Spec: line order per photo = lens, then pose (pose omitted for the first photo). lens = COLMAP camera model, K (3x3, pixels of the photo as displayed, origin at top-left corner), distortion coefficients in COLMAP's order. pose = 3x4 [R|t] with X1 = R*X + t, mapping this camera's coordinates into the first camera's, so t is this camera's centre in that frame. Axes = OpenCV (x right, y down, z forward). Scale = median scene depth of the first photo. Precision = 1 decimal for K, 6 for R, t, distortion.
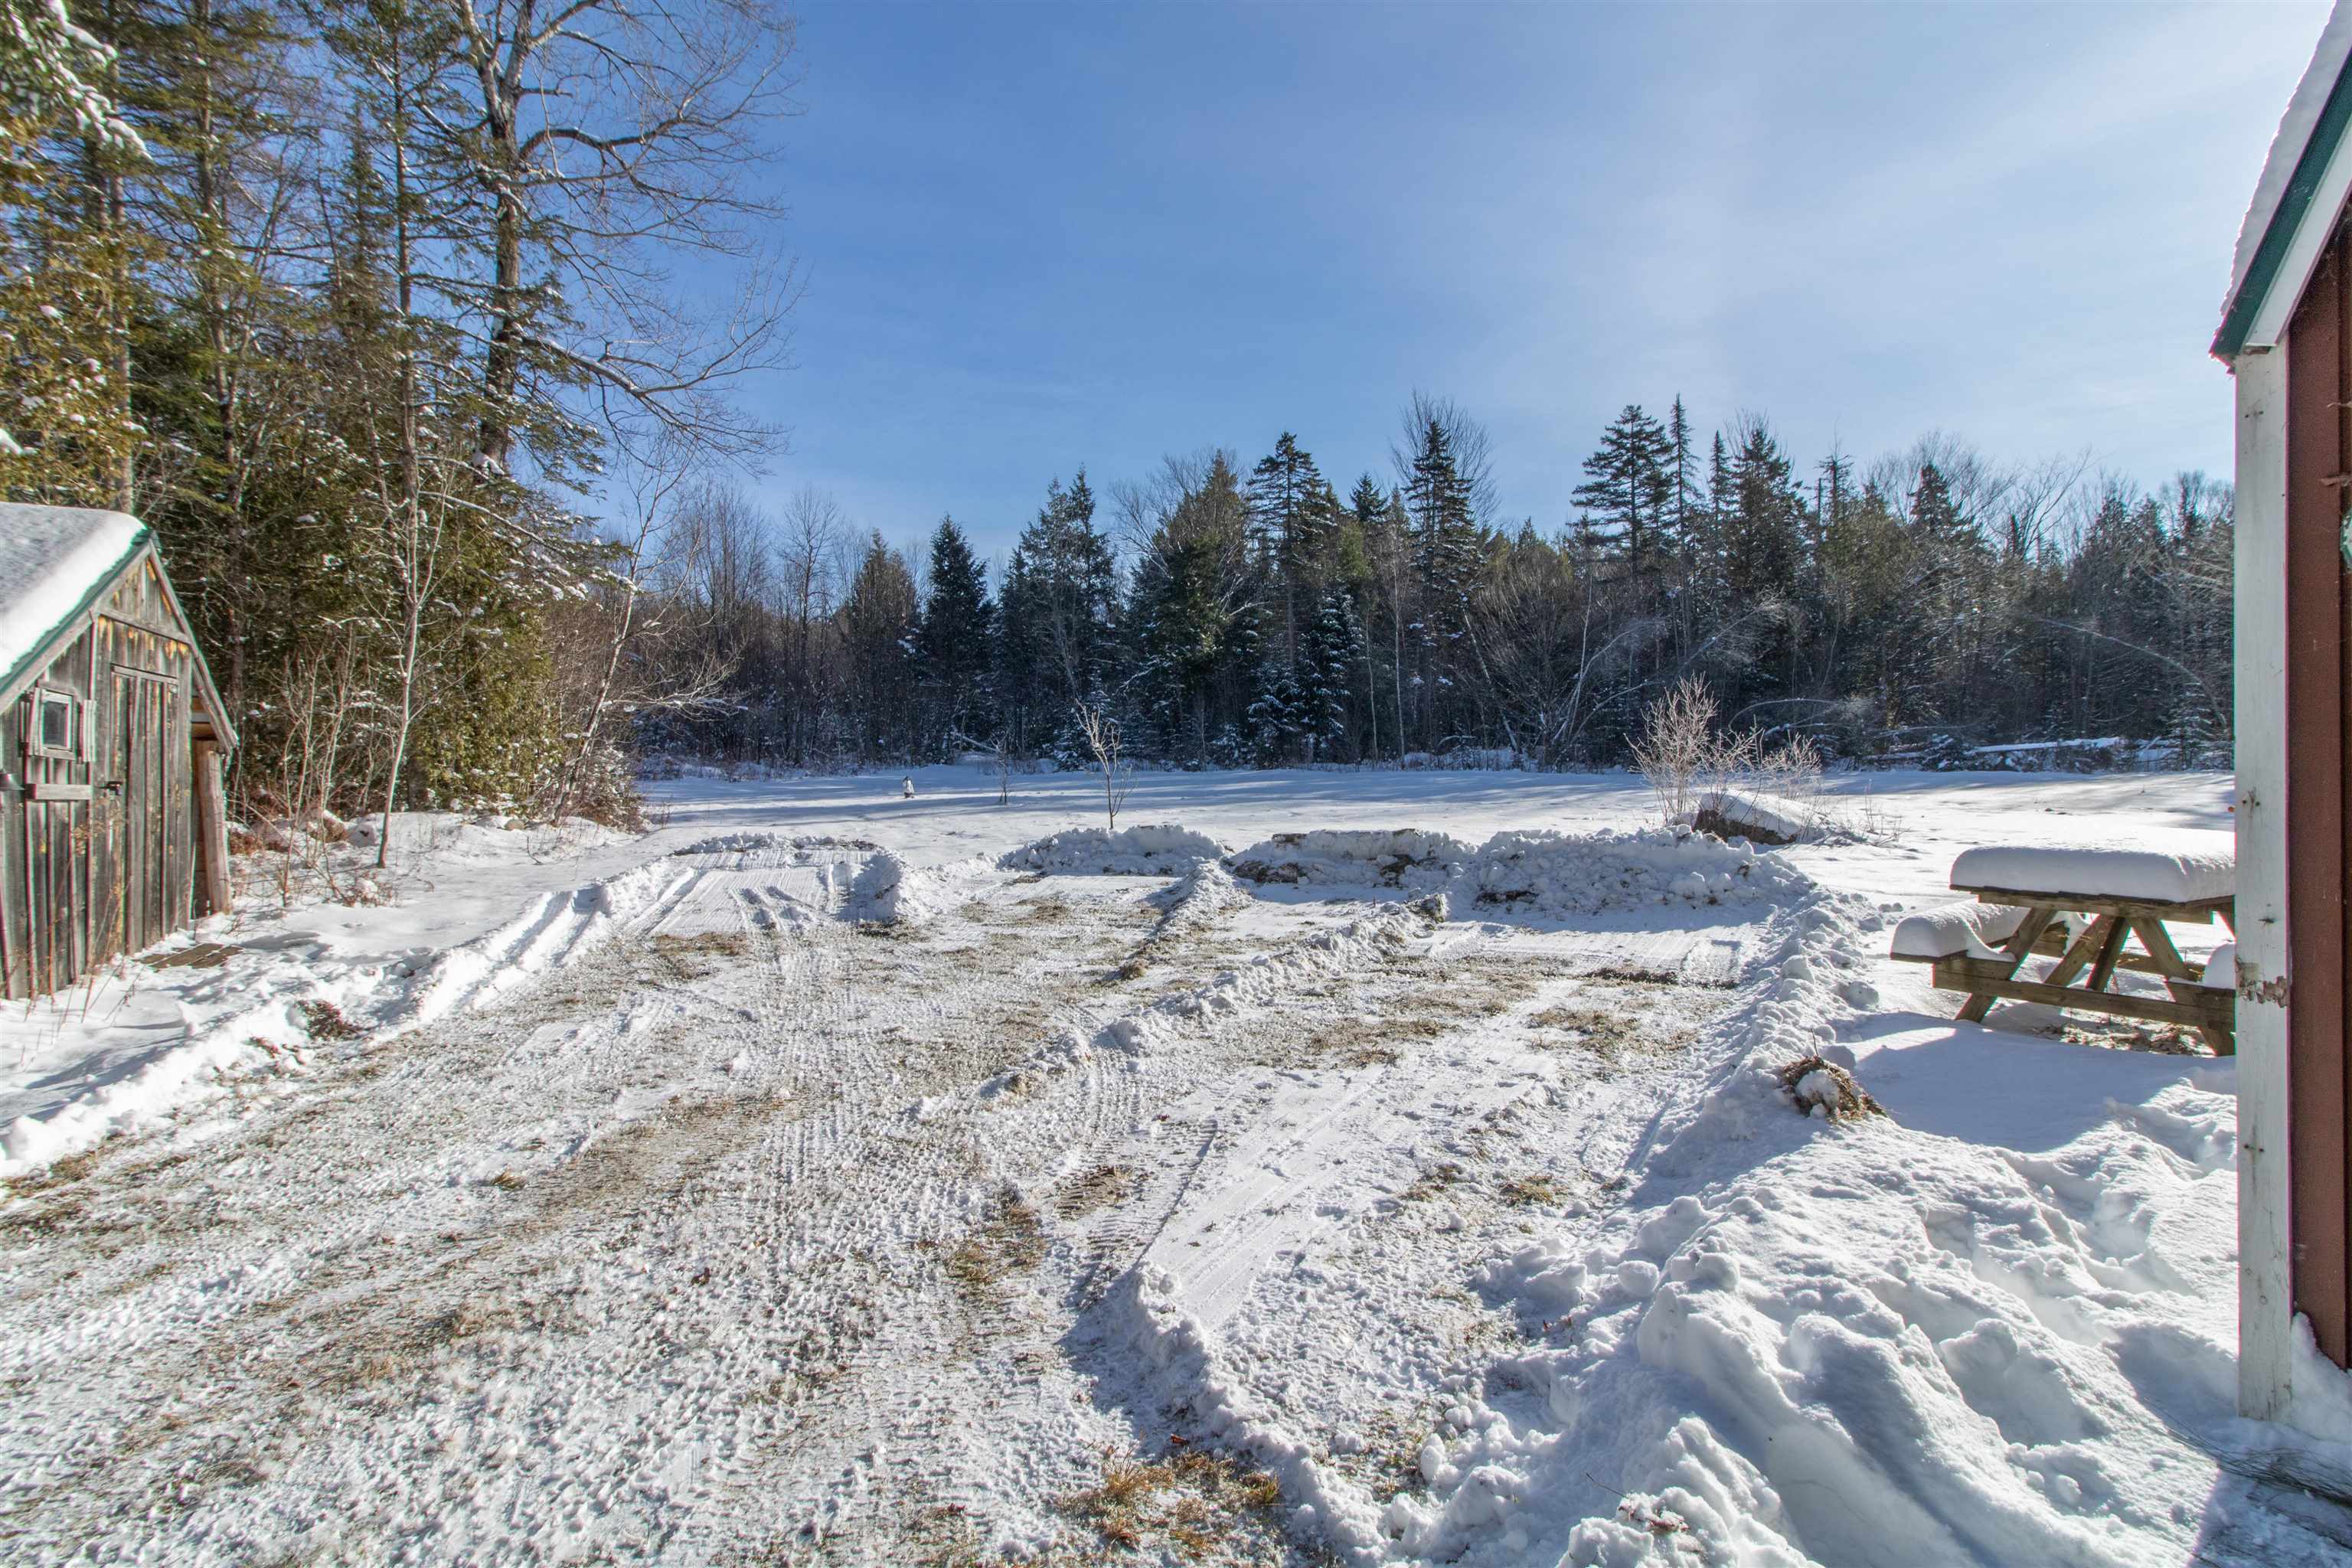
lens RADIAL K [[1081.4, 0, 1175.4], [0, 1081.4, 776.6], [0, 0, 1]] dist [0.004572, 0.001047]
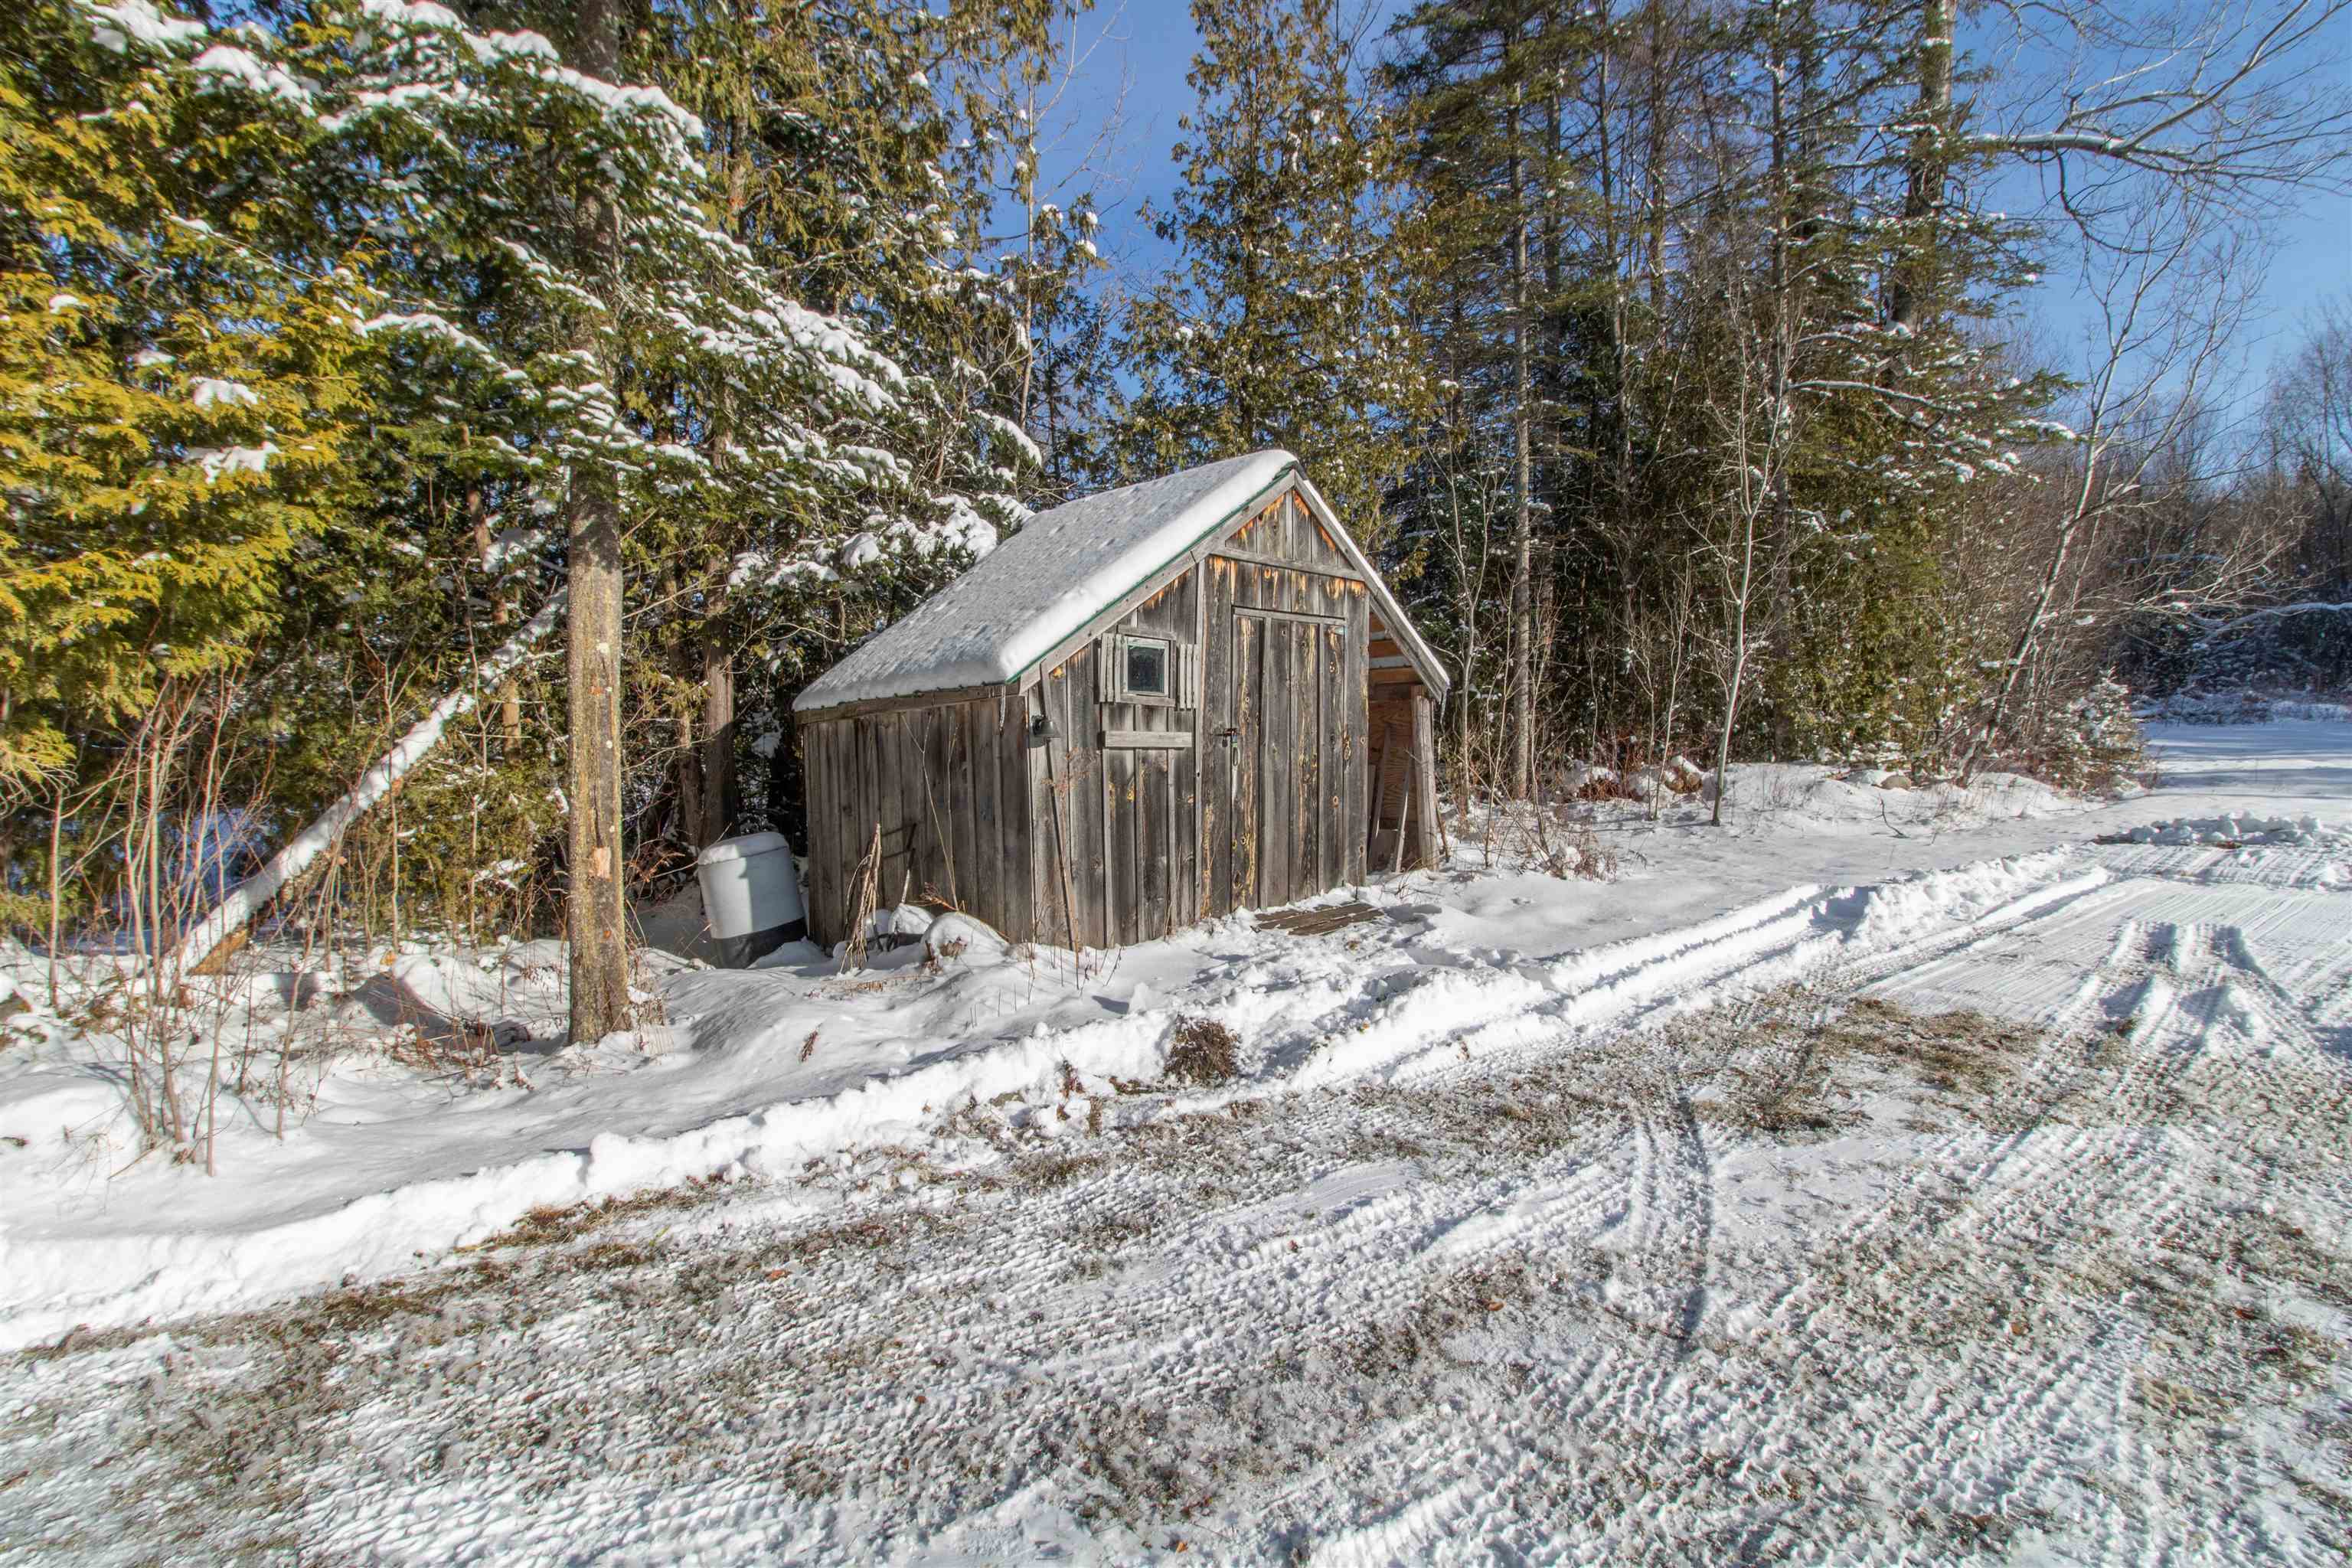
lens RADIAL K [[1081.4, 0, 1187.4], [0, 1081.4, 773.6], [0, 0, 1]] dist [0.004572, 0.001047]
pose [[0.320362, 0.034477, -0.946668, -0.037004], [0.009497, 0.999170, 0.039603, 0.002780], [0.947248, -0.021678, 0.319768, 0.299290]]
